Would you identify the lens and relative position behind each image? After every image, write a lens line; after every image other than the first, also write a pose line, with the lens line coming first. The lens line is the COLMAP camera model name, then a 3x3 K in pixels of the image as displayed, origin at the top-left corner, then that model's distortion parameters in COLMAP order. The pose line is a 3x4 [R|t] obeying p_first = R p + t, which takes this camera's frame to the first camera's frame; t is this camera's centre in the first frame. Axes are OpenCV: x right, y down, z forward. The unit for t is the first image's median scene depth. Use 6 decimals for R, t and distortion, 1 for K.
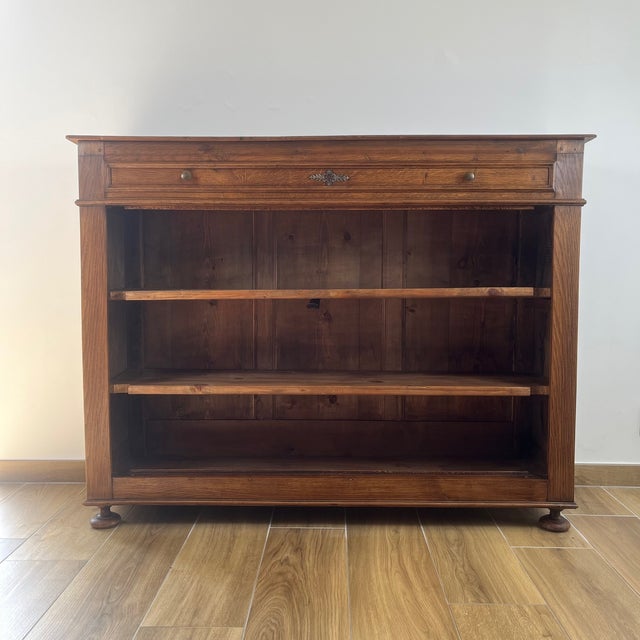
lens RADIAL K [[654.9, 0, 320.7], [0, 654.9, 317.0], [0, 0, 1]] dist [0.036160, 0.000000]
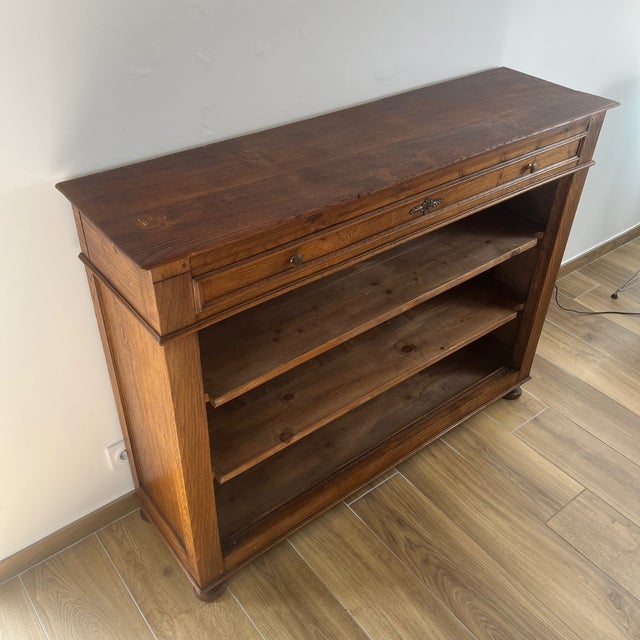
lens RADIAL K [[654.9, 0, 322.0], [0, 654.9, 317.7], [0, 0, 1]] dist [0.036160, 0.000000]
pose [[0.772647, -0.368077, 0.517239, -0.584821], [0.024060, 0.831153, 0.555524, -0.567937], [-0.634380, -0.416779, 0.651043, 0.471710]]
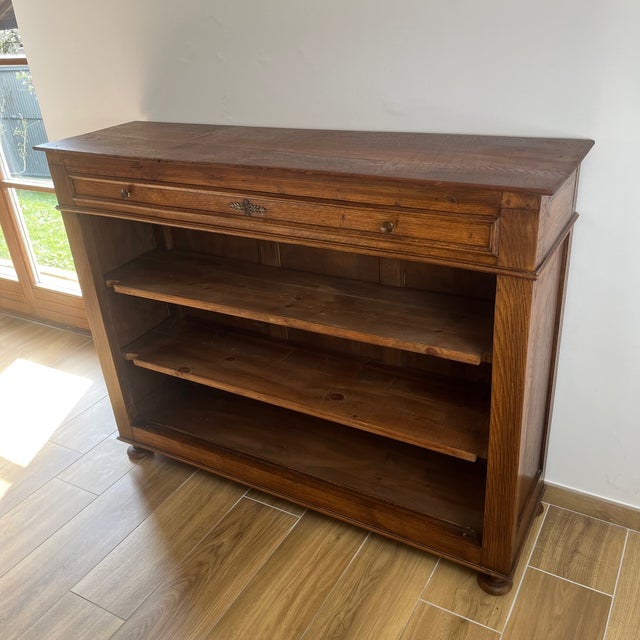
lens RADIAL K [[654.9, 0, 318.3], [0, 654.9, 325.2], [0, 0, 1]] dist [0.036160, 0.000000]
pose [[0.871362, 0.172364, -0.459368, 0.528006], [0.034399, 0.912496, 0.407638, -0.424052], [0.489433, -0.371002, 0.789185, 0.293600]]
